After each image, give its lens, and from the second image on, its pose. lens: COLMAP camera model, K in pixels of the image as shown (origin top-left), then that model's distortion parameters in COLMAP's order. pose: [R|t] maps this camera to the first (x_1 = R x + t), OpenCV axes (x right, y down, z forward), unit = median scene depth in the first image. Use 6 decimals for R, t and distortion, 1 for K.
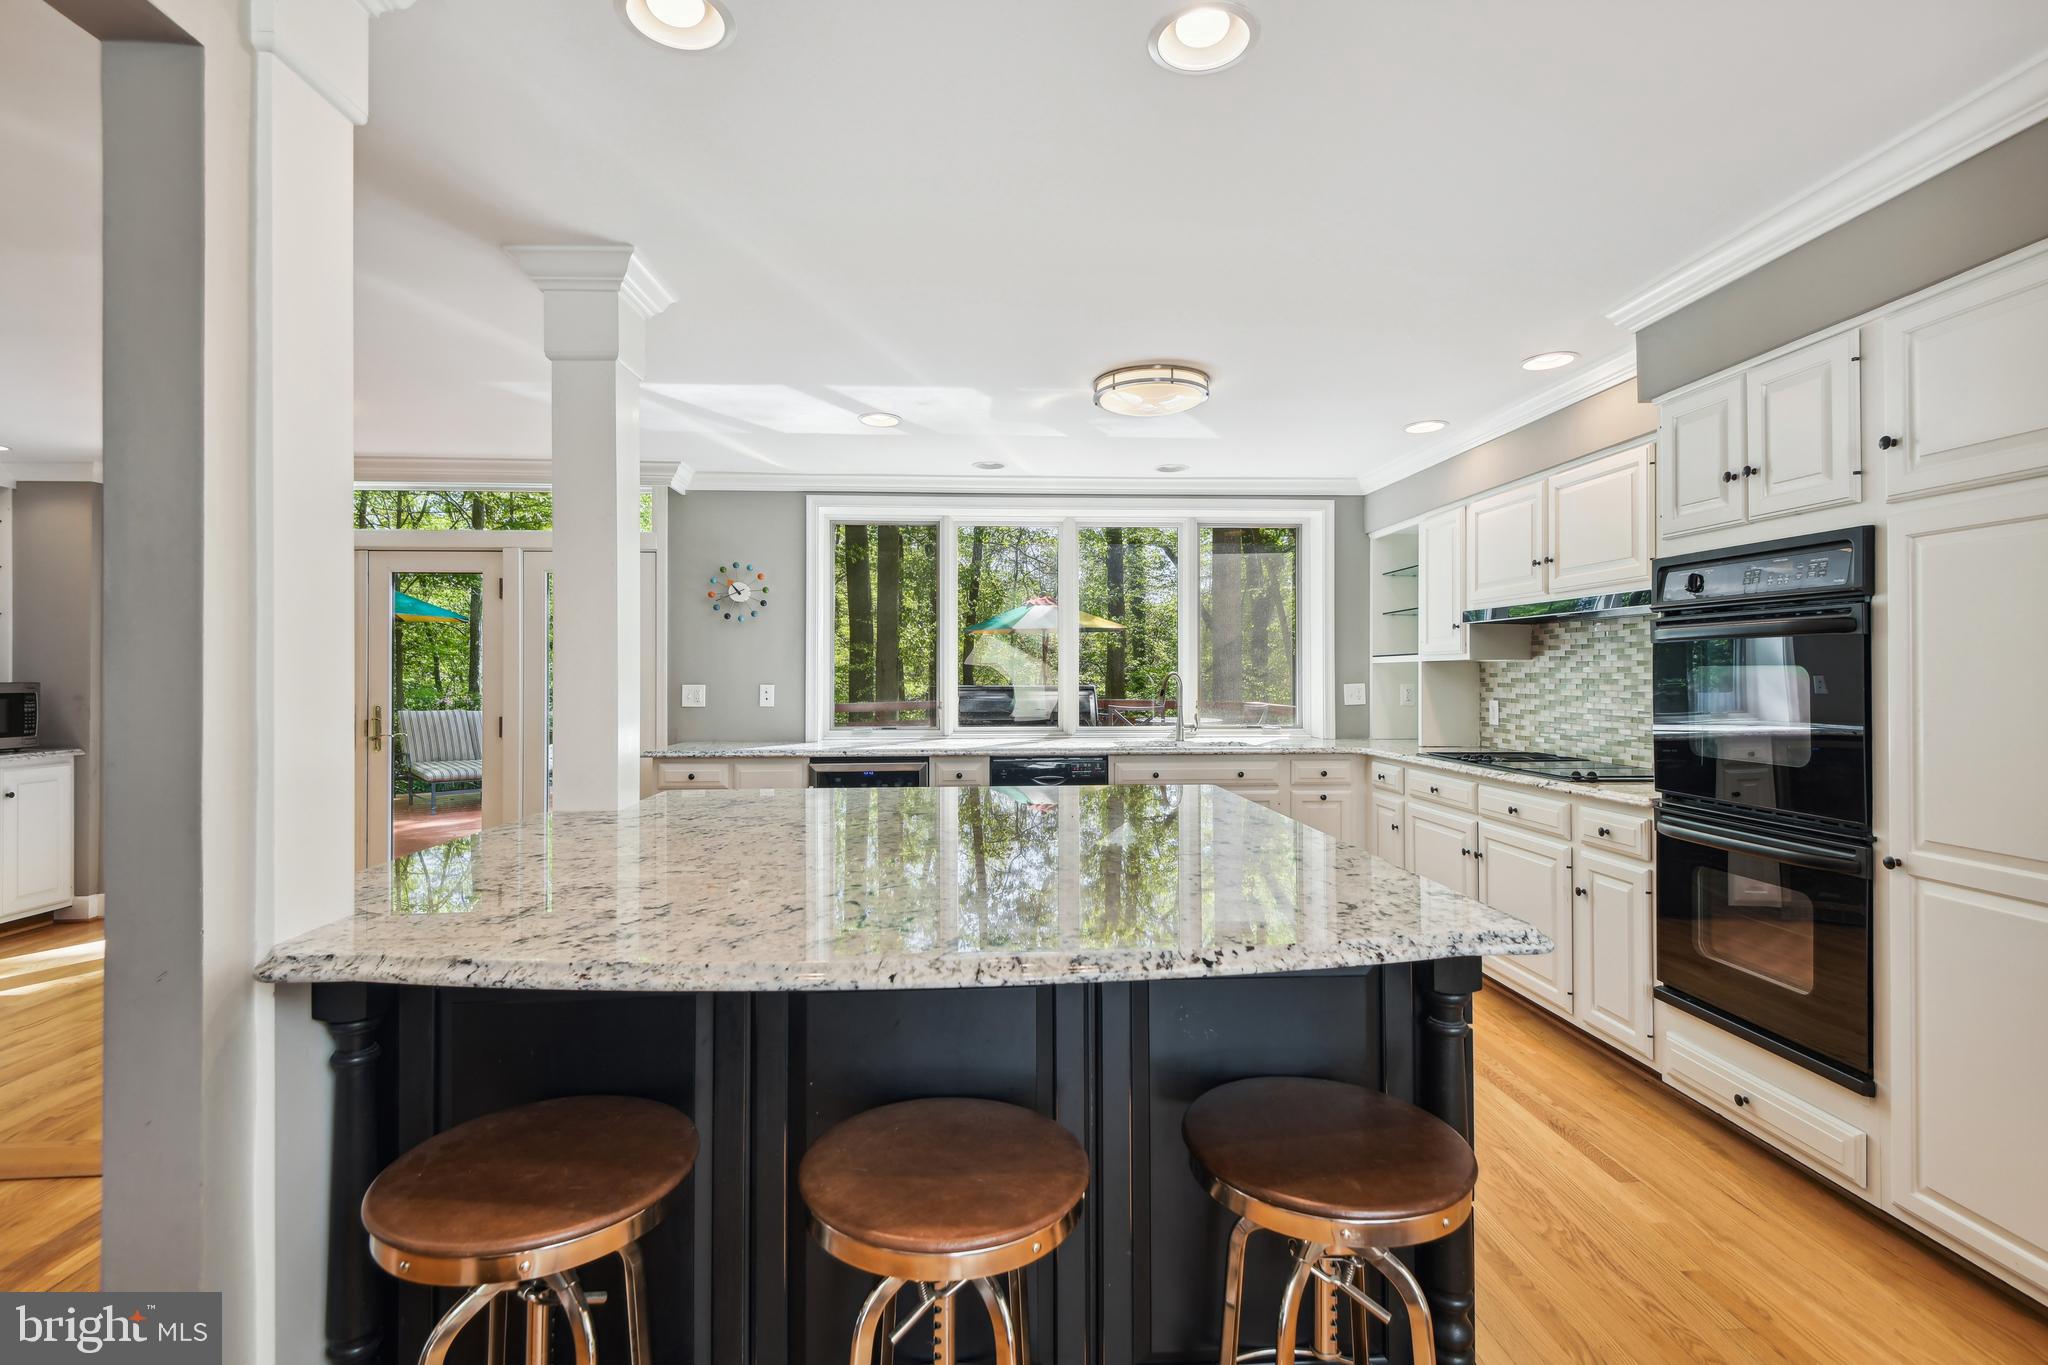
lens RADIAL K [[1019.6, 0, 1024.5], [0, 1019.6, 670.6], [0, 0, 1]] dist [-0.004310, -0.000716]
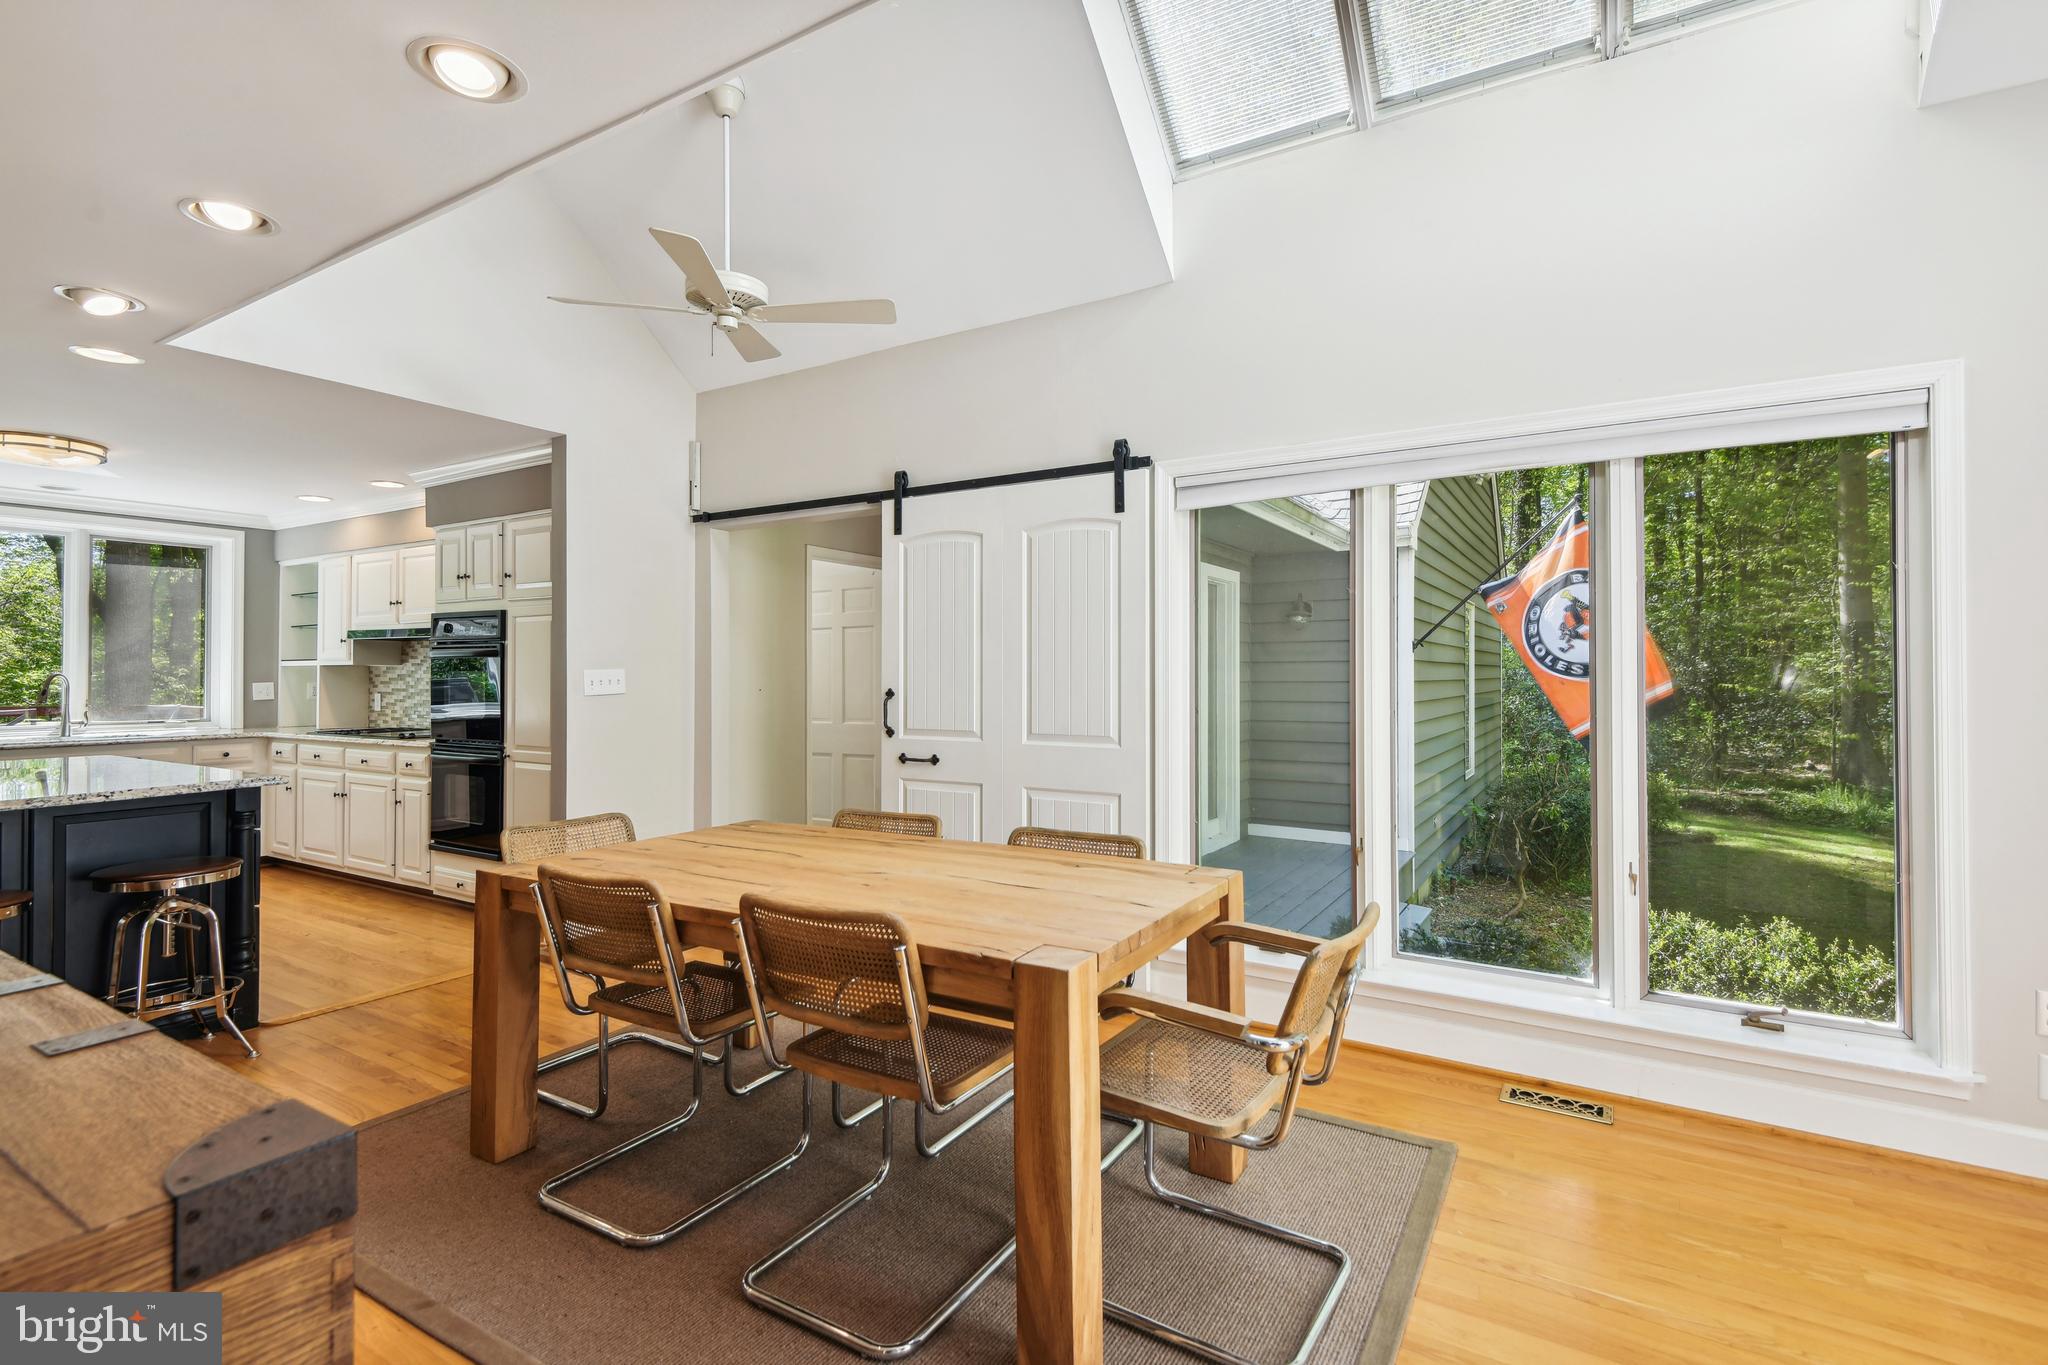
lens RADIAL K [[948.3, 0, 987.3], [0, 948.3, 659.7], [0, 0, 1]] dist [0.014336, -0.002391]
pose [[0.599692, 0.011625, 0.800146, -0.102001], [-0.003235, 0.999922, -0.012103, -0.004610], [-0.800224, 0.004669, 0.599683, -0.533185]]
